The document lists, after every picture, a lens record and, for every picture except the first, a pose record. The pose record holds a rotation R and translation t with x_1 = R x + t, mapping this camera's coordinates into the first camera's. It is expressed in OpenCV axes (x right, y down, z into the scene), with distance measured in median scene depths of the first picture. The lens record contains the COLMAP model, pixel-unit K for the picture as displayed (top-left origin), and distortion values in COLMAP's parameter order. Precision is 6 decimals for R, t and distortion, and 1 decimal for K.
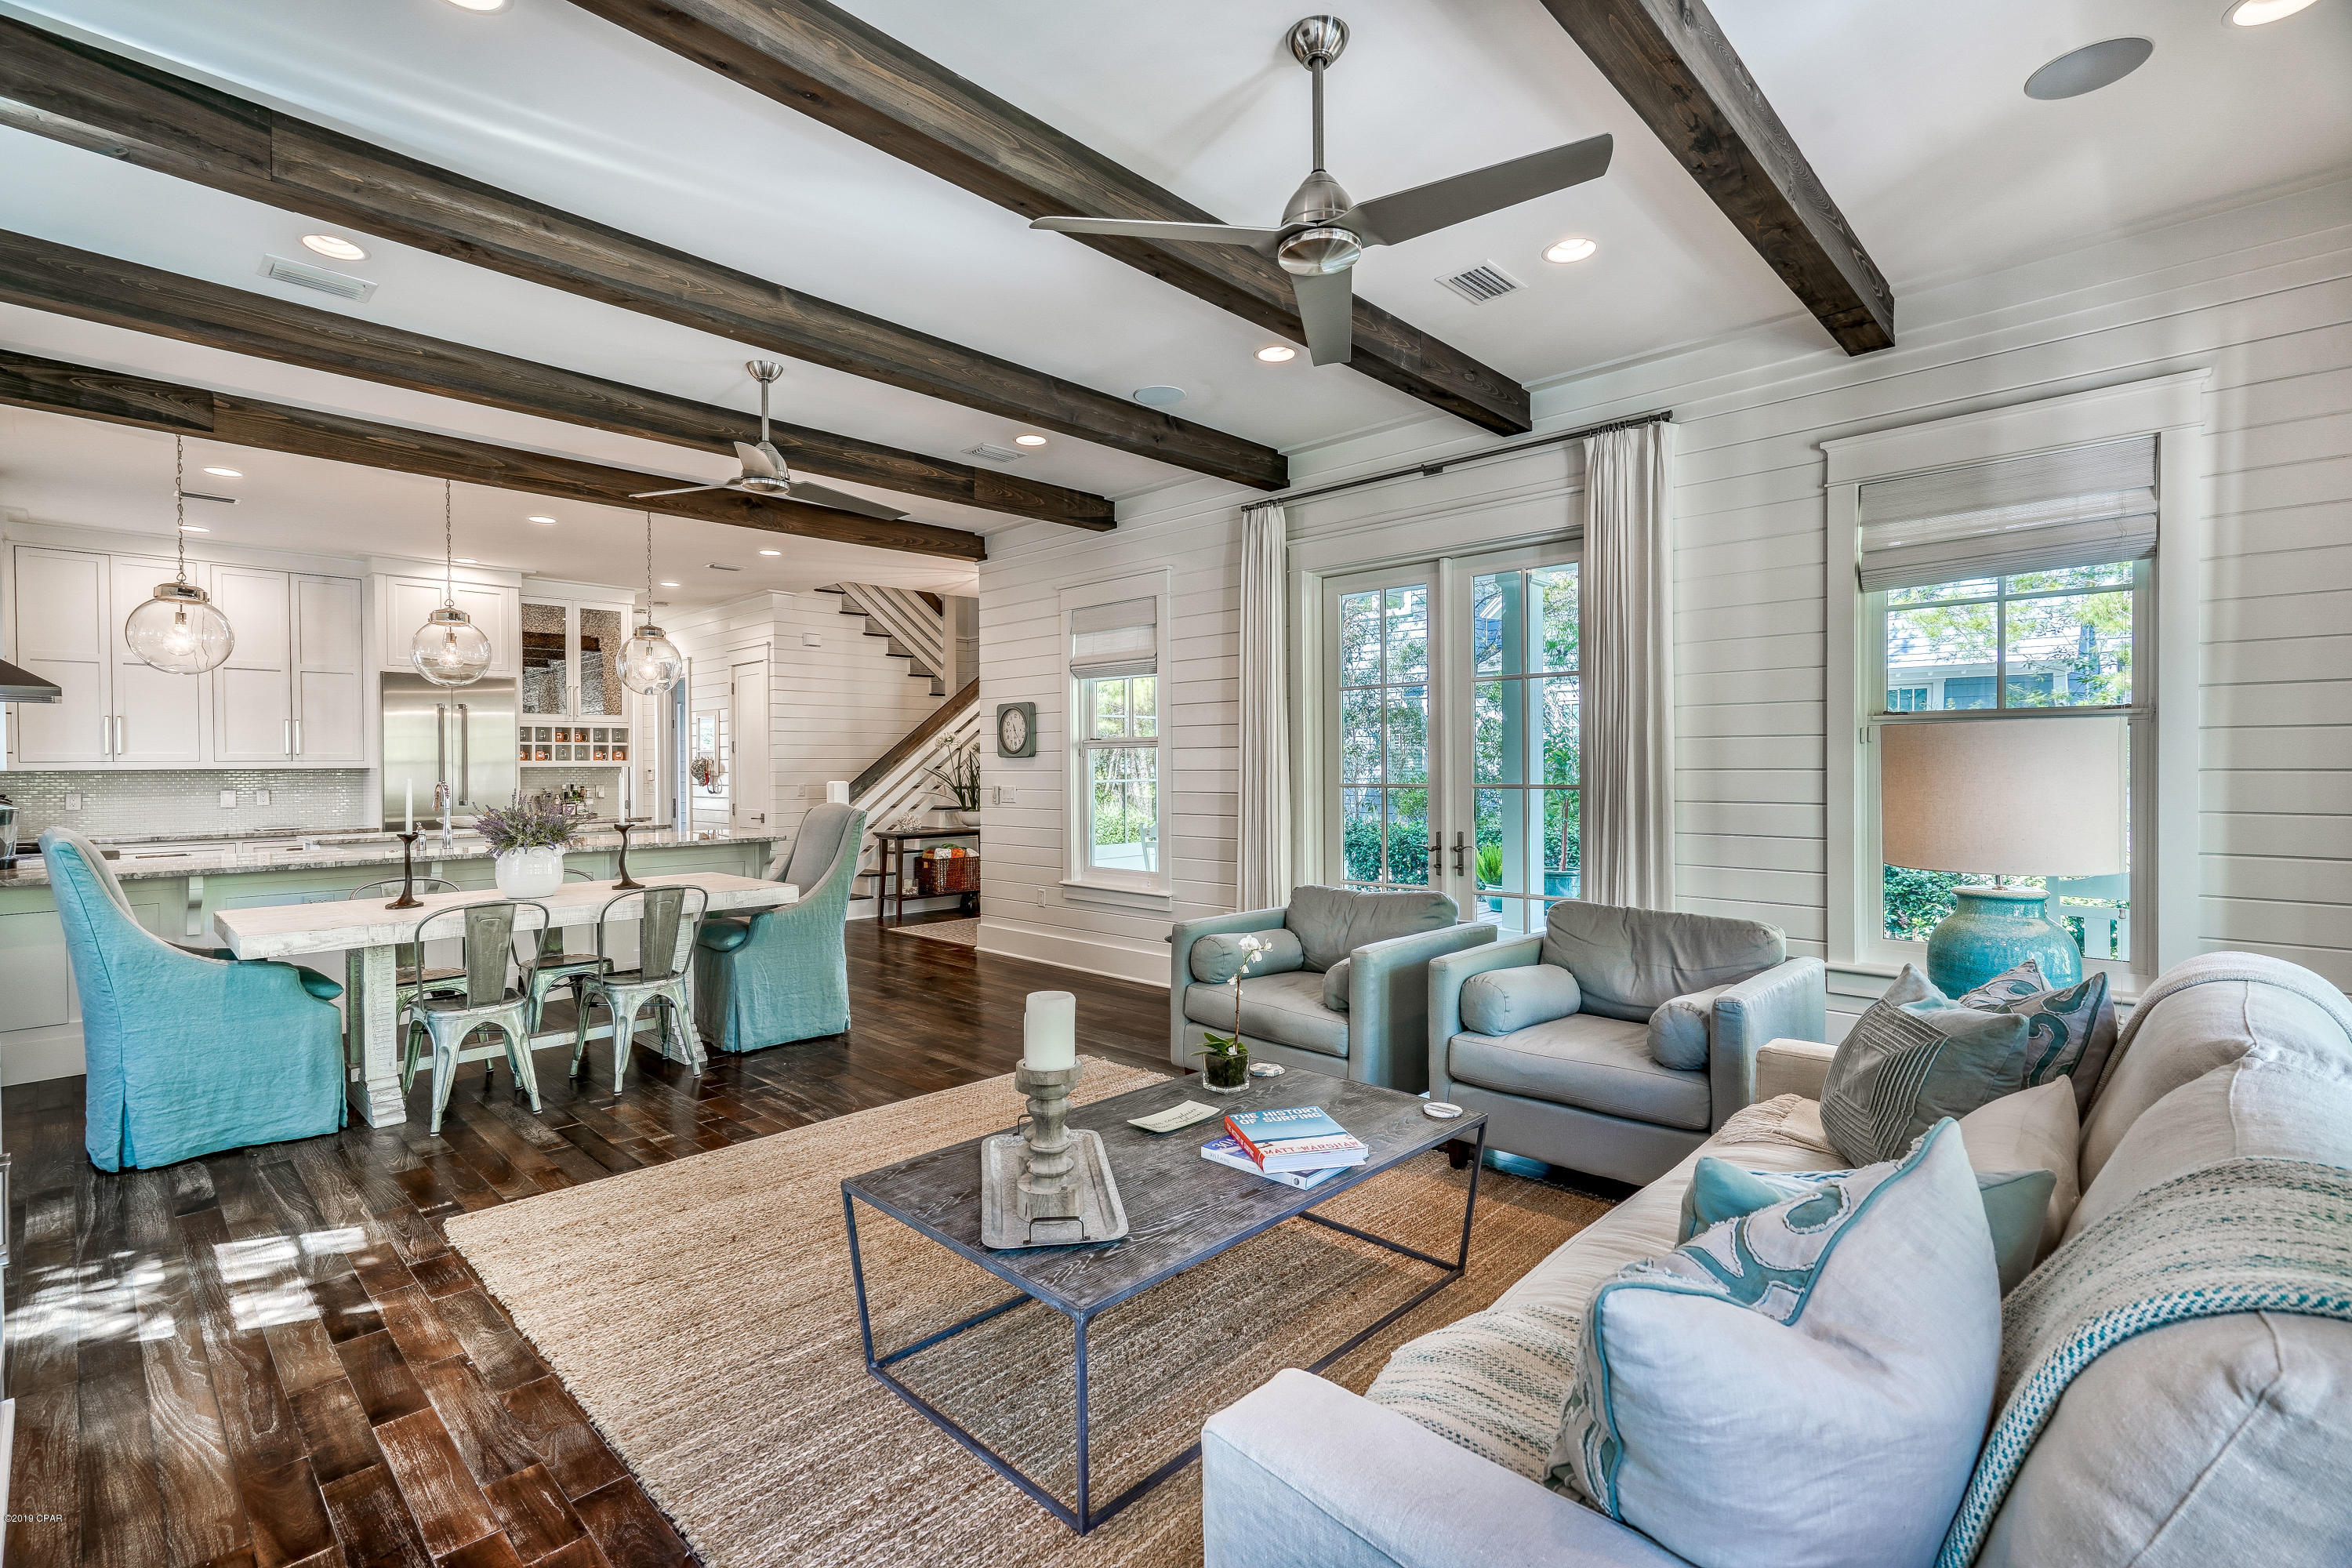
lens RADIAL K [[1104.6, 0, 1144.5], [0, 1104.6, 769.2], [0, 0, 1]] dist [0.008343, 0.006309]
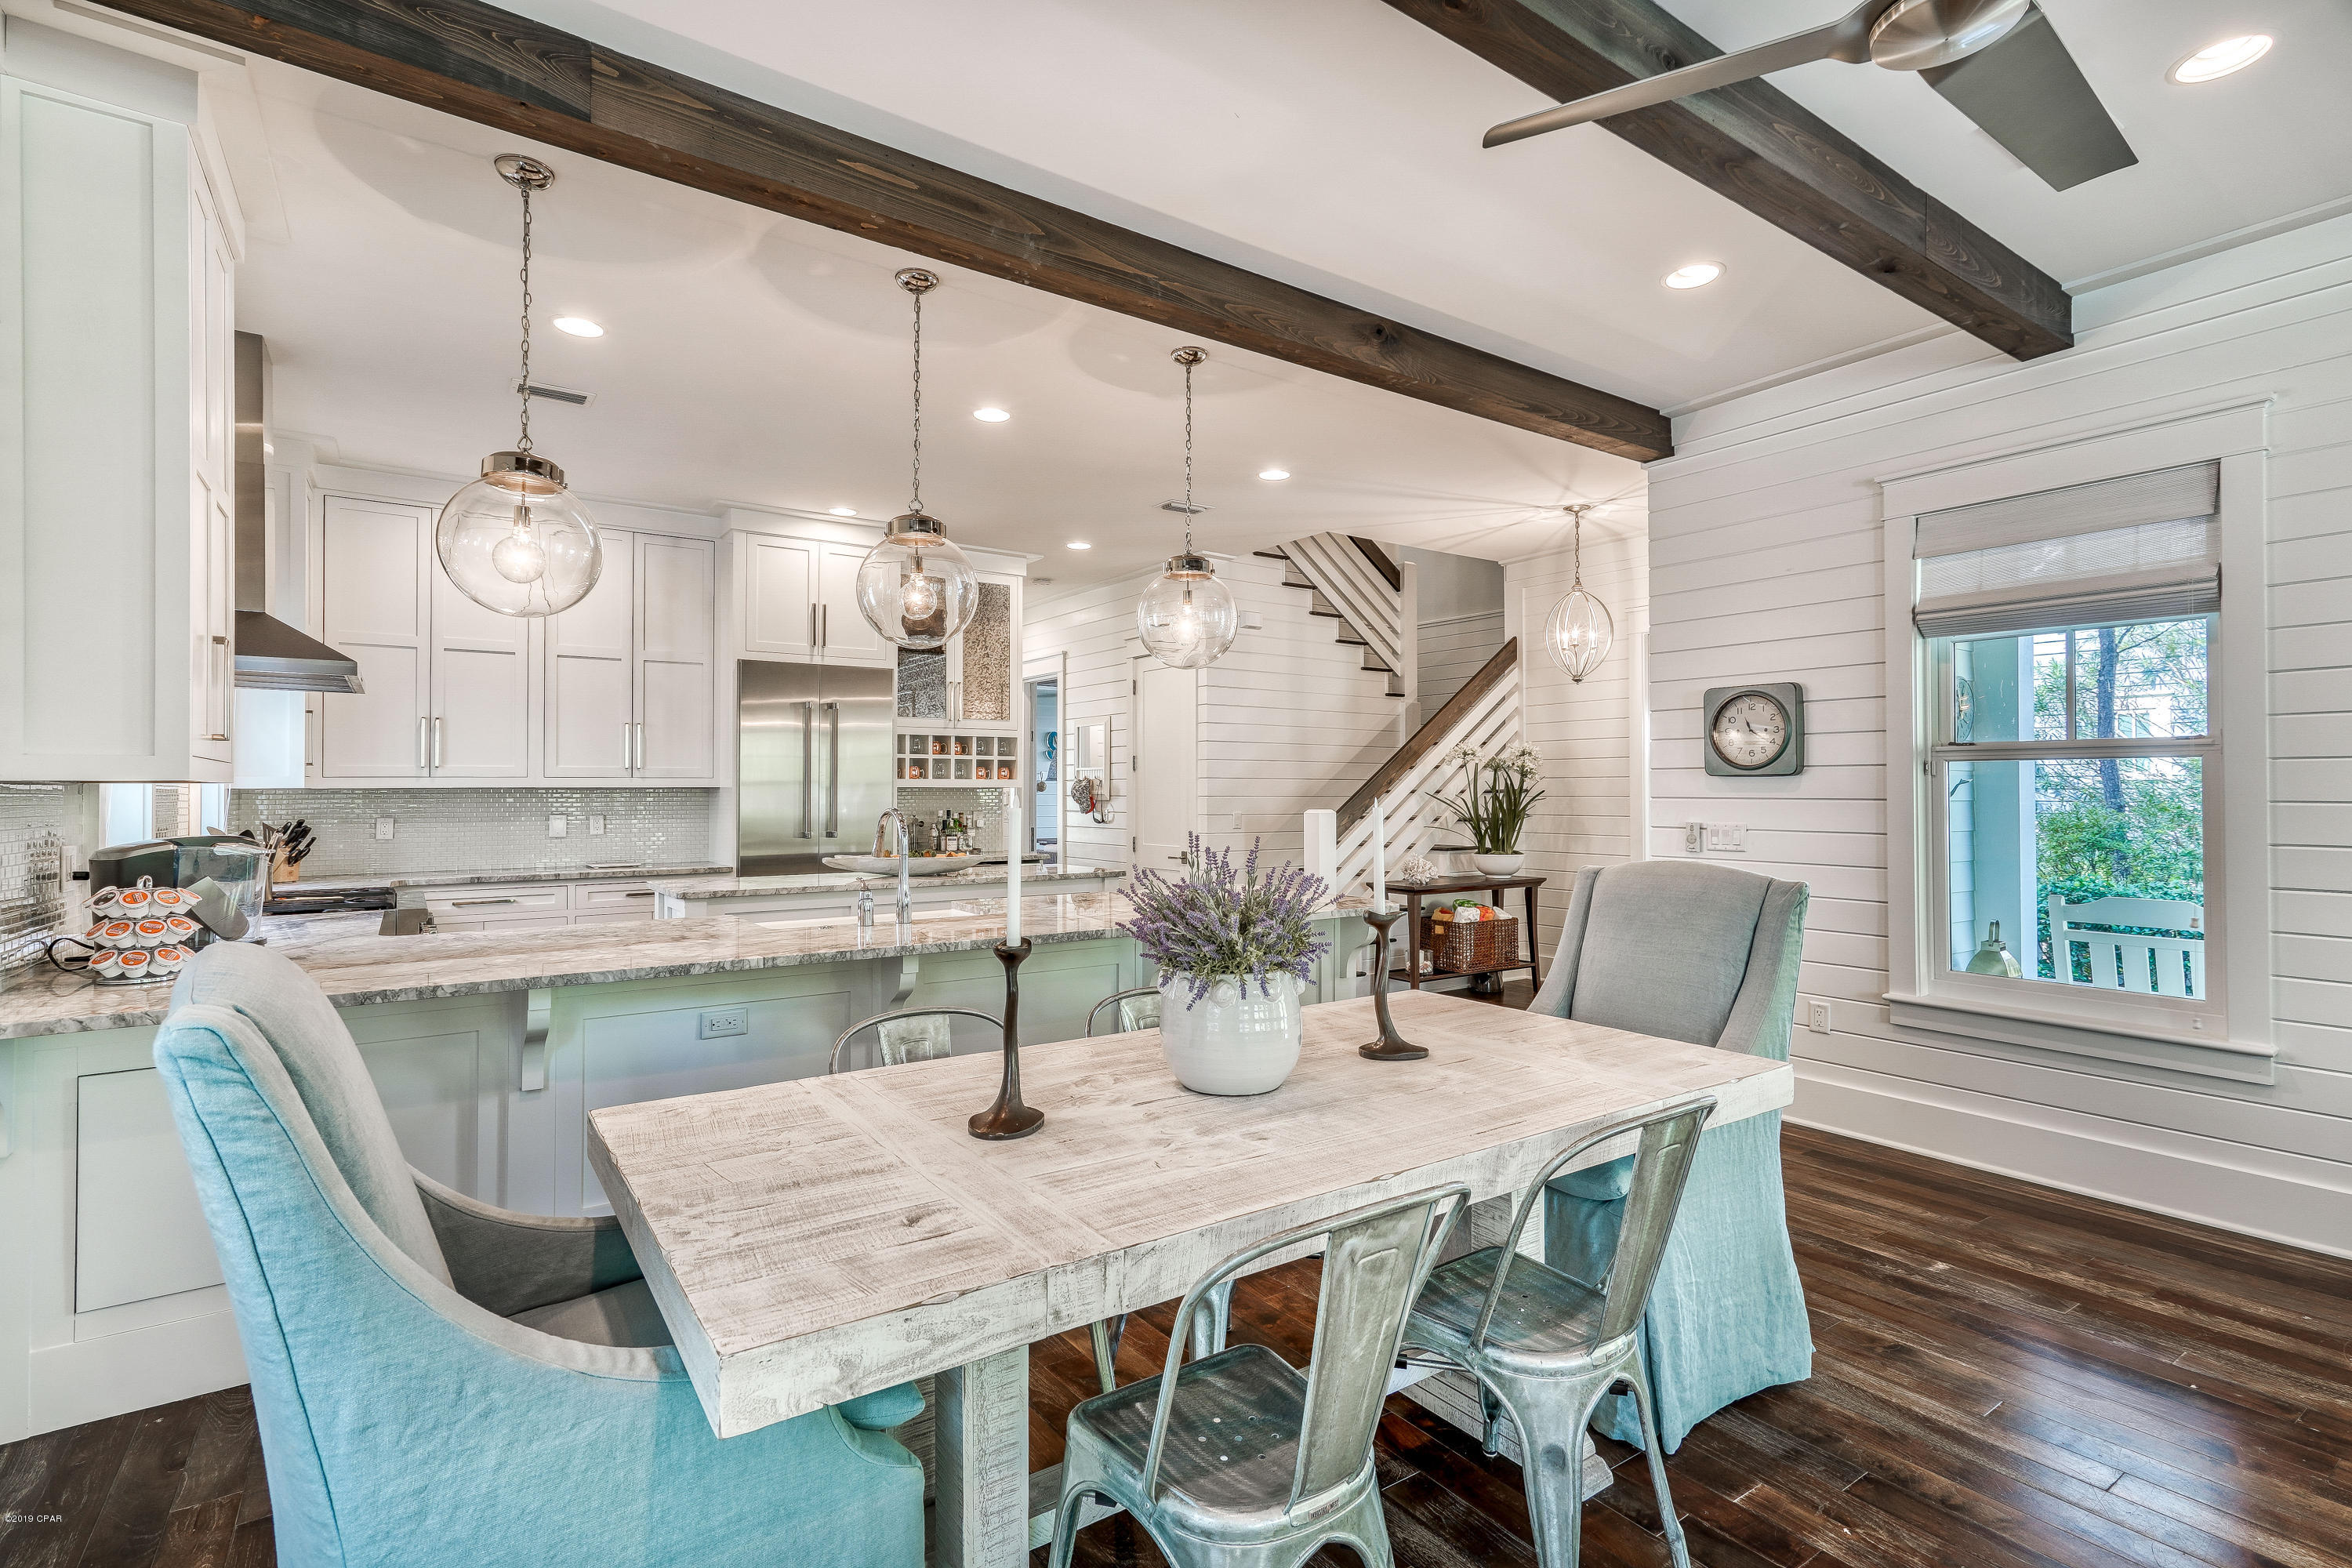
lens RADIAL K [[1104.6, 0, 1183.7], [0, 1104.6, 771.0], [0, 0, 1]] dist [0.008343, 0.006309]
pose [[0.987709, 0.004479, -0.156241, -0.257942], [-0.007759, 0.999762, -0.020389, 0.001103], [0.156113, 0.021350, 0.987508, 0.290395]]
